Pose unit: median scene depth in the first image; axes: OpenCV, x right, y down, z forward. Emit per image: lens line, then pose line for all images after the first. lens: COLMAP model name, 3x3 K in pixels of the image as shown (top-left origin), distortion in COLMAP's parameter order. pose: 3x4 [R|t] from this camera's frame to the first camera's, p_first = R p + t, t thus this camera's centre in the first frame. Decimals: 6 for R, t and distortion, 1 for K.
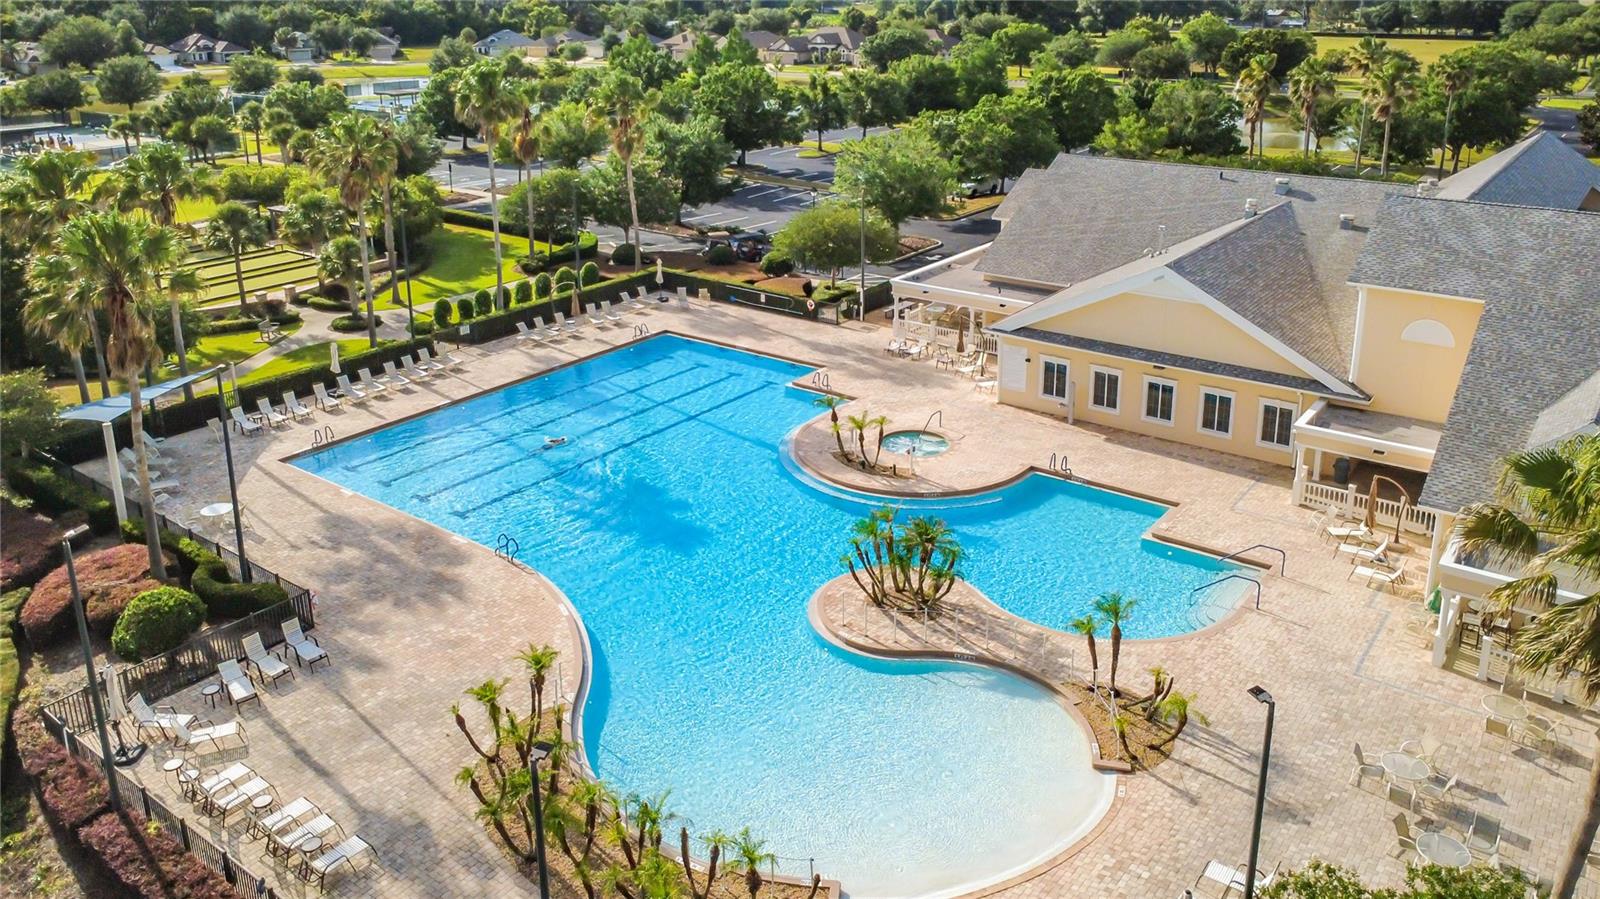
lens RADIAL K [[1182.9, 0, 800.0], [0, 1182.9, 449.5], [0, 0, 1]] dist [-0.002967, -0.002543]
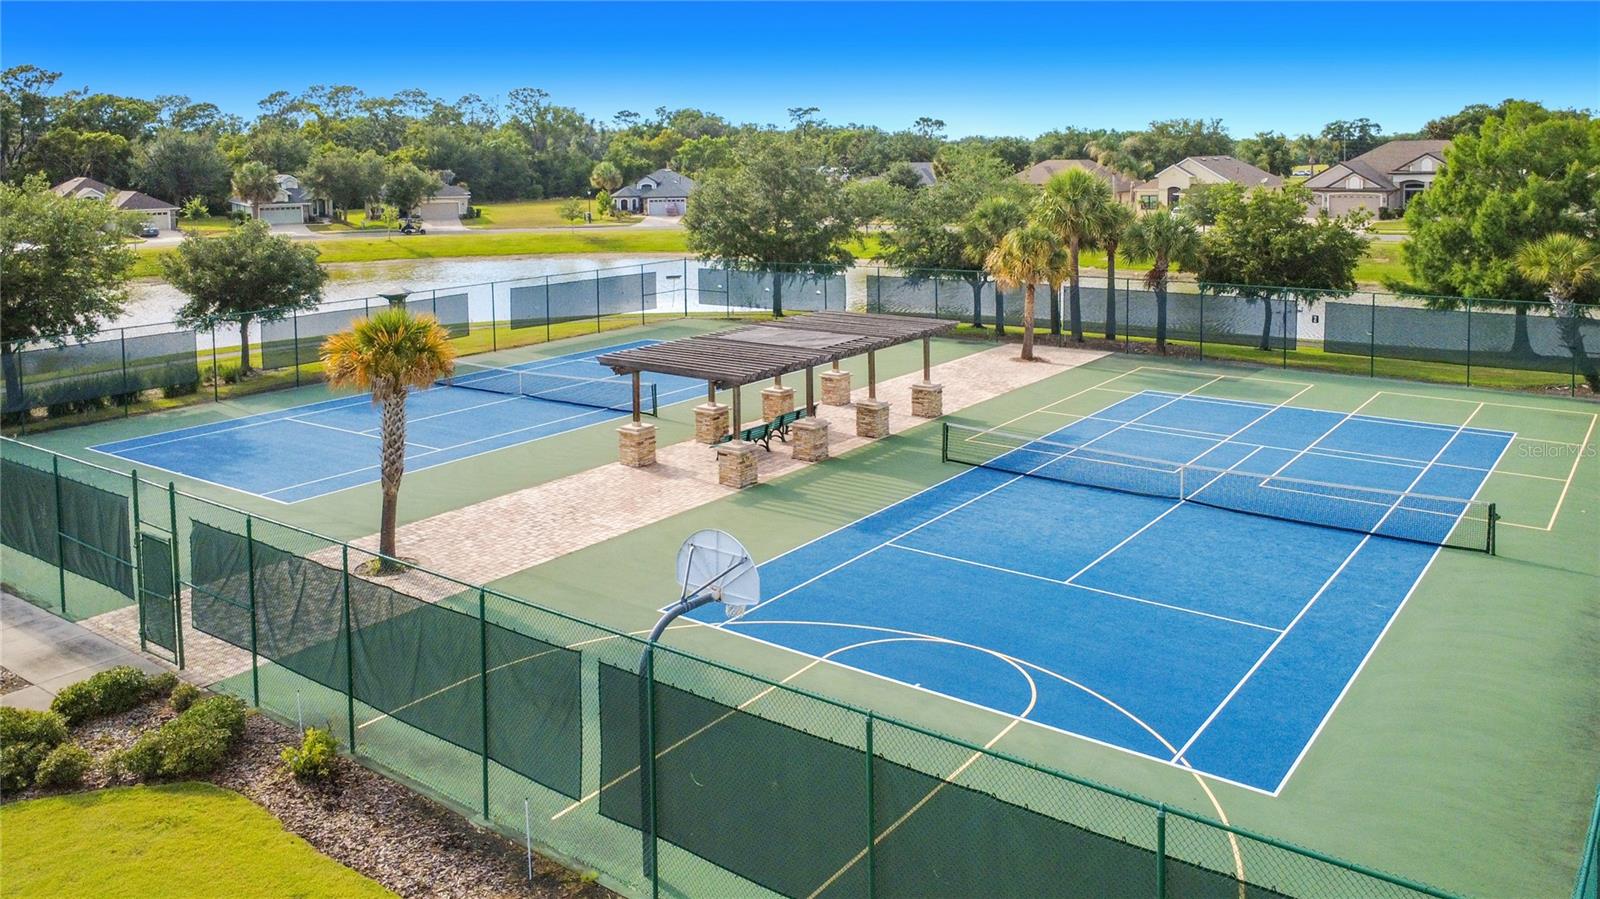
lens RADIAL K [[1182.9, 0, 800.0], [0, 1182.9, 449.5], [0, 0, 1]] dist [-0.002967, -0.002543]
pose [[0.999900, -0.013605, 0.003895, -0.205077], [0.014008, 0.990628, -0.135869, -0.163292], [-0.002010, 0.135910, 0.990719, 0.512728]]
